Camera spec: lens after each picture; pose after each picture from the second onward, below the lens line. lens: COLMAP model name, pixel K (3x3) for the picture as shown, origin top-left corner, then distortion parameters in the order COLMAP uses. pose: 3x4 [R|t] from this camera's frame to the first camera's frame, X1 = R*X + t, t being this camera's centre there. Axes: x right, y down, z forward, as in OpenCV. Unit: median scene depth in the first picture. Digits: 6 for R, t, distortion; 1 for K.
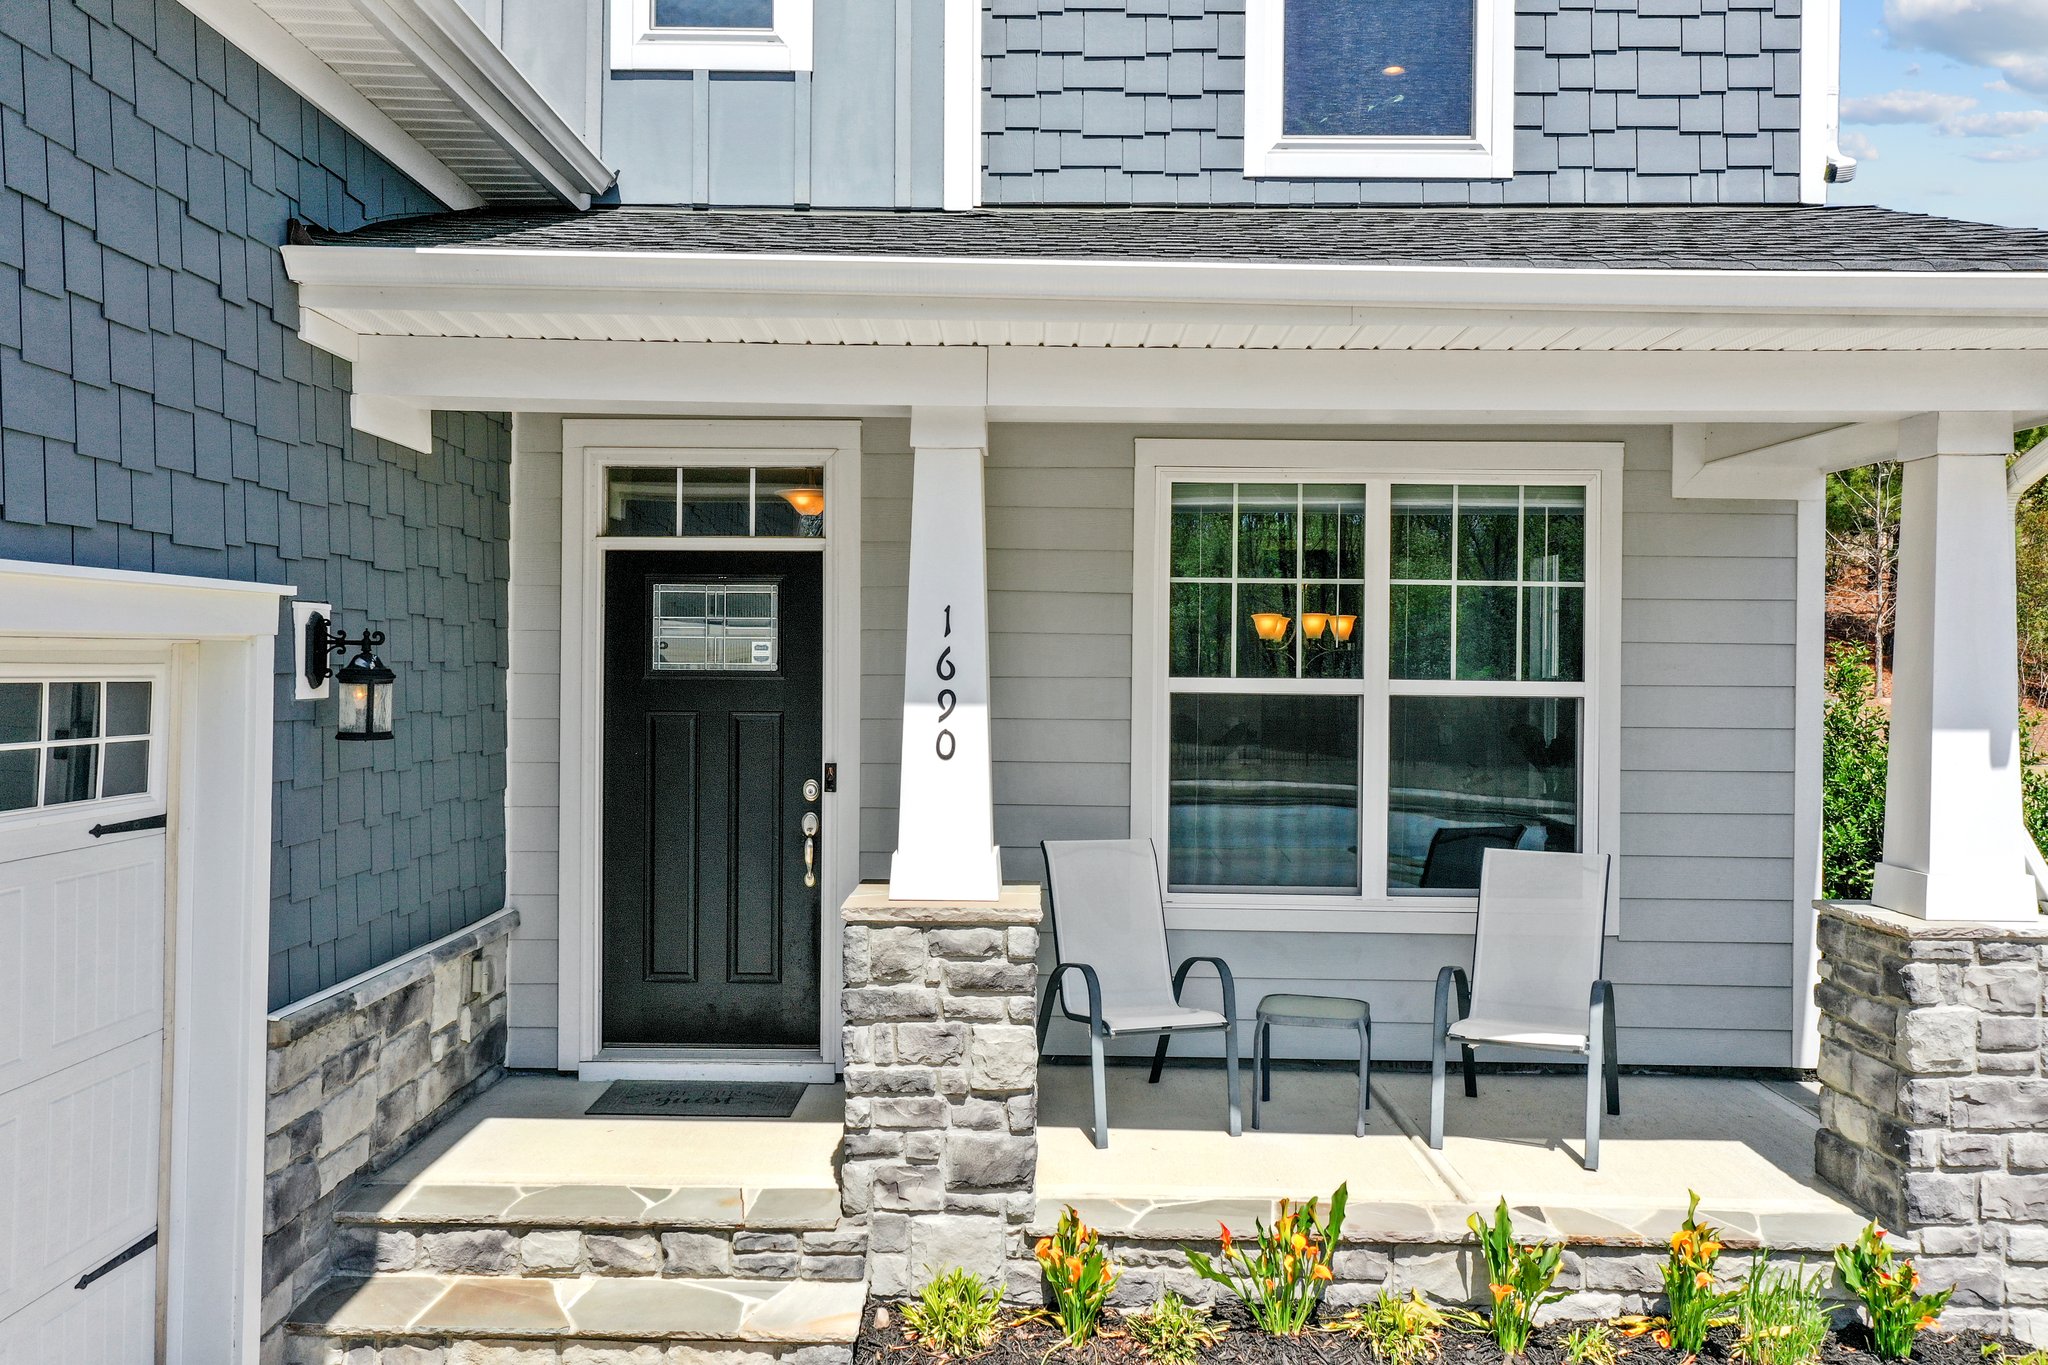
lens RADIAL K [[1658.1, 0, 1033.2], [0, 1658.1, 656.9], [0, 0, 1]] dist [0.005317, 0.002376]
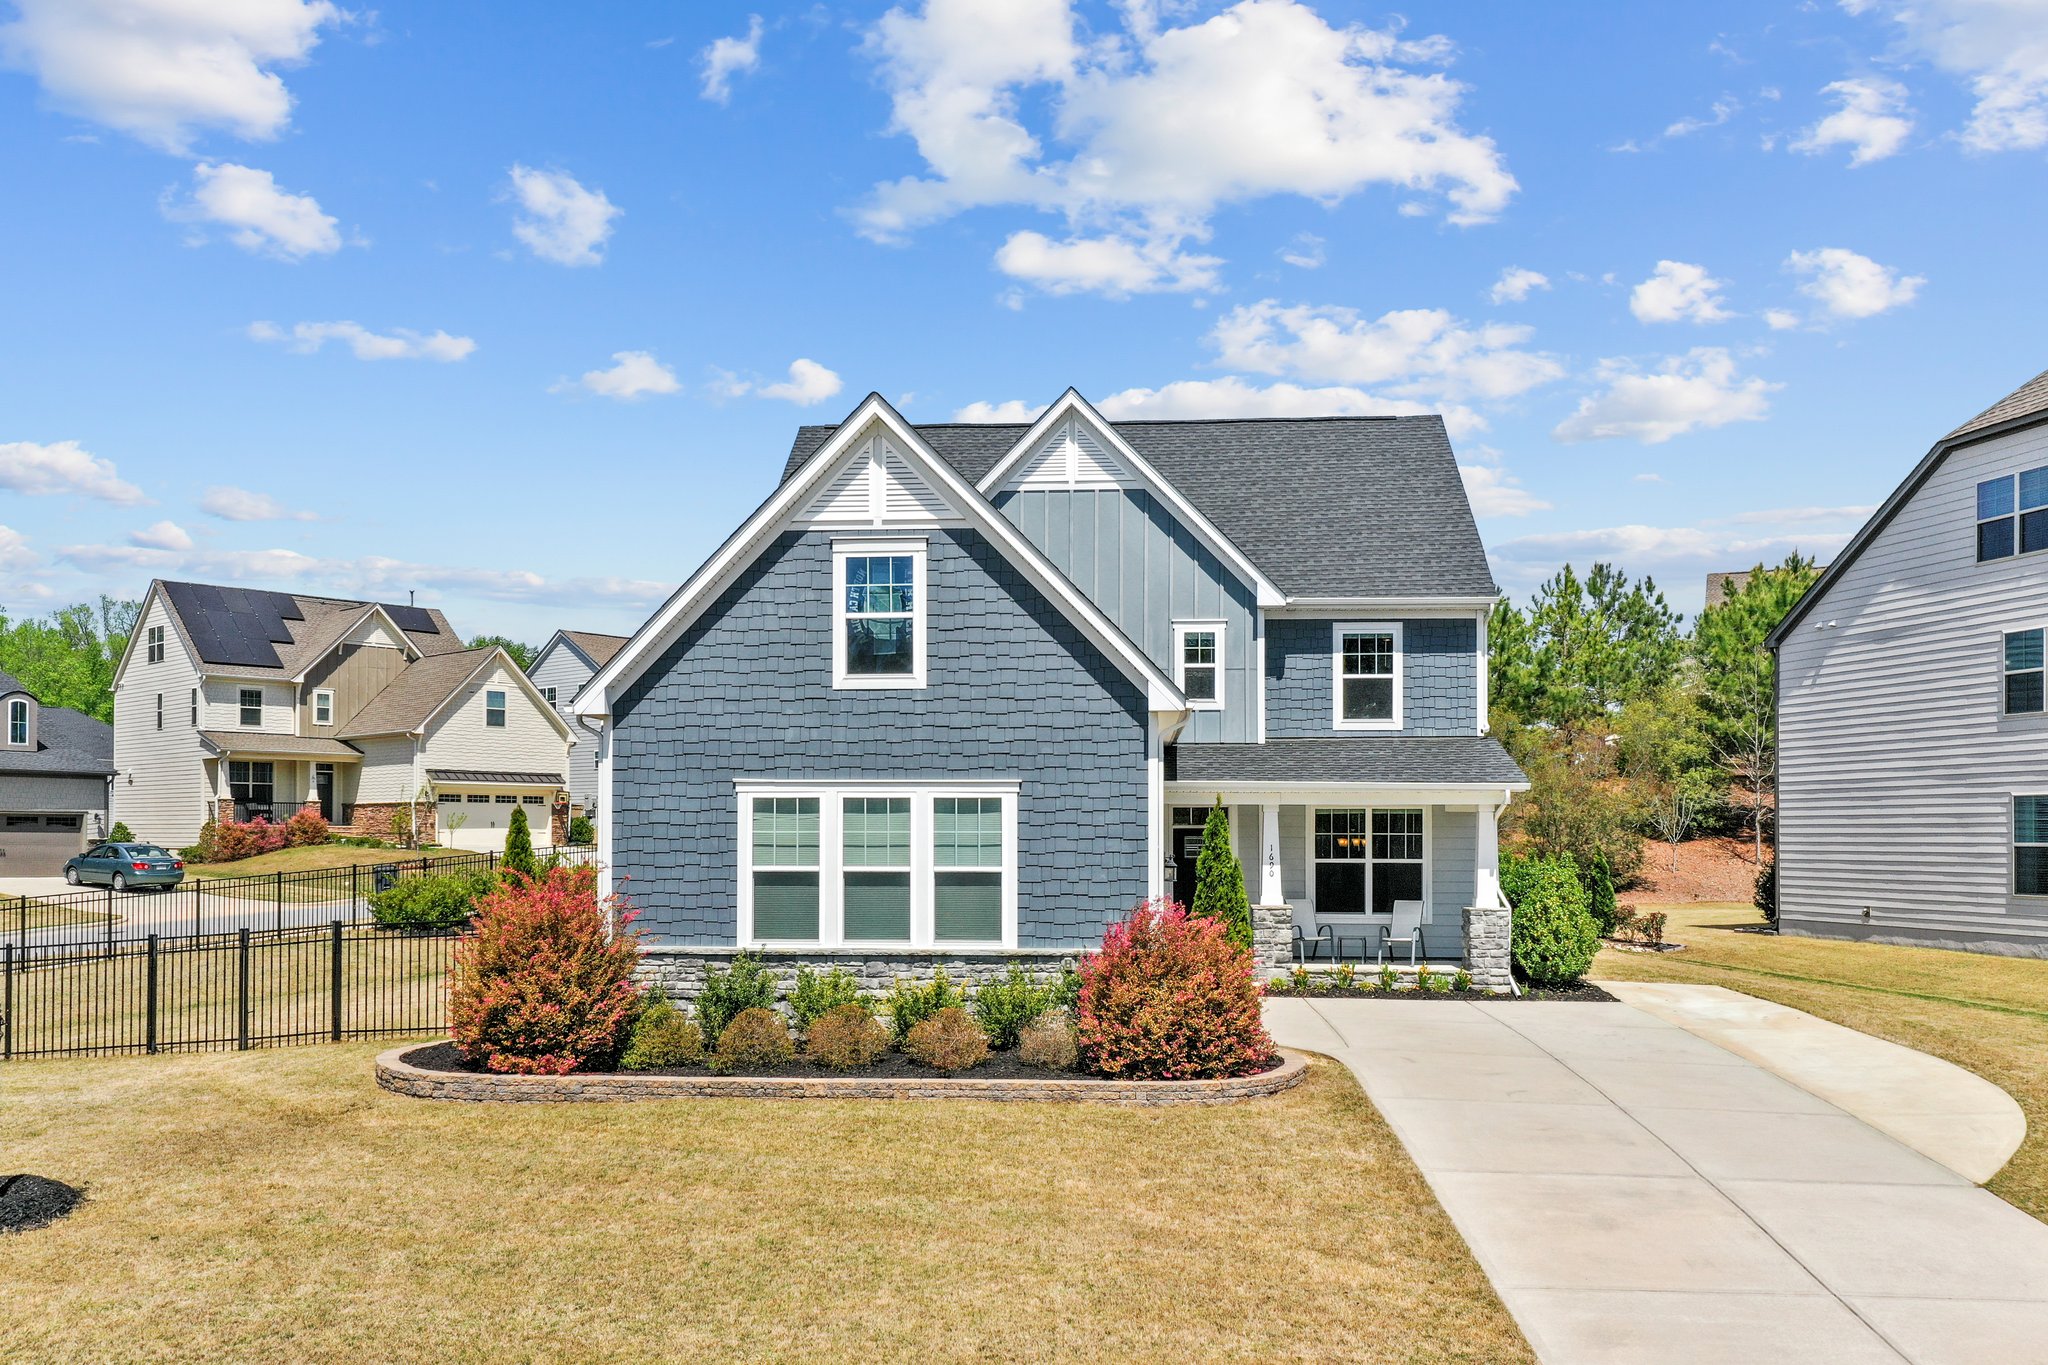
lens RADIAL K [[1669.3, 0, 1010.5], [0, 1669.3, 850.3], [0, 0, 1]] dist [0.031249, -0.001453]
pose [[0.998052, -0.008149, -0.061857, -0.525455], [0.008936, 0.999882, 0.012471, -0.084948], [0.061749, -0.012999, 0.998007, -4.015436]]
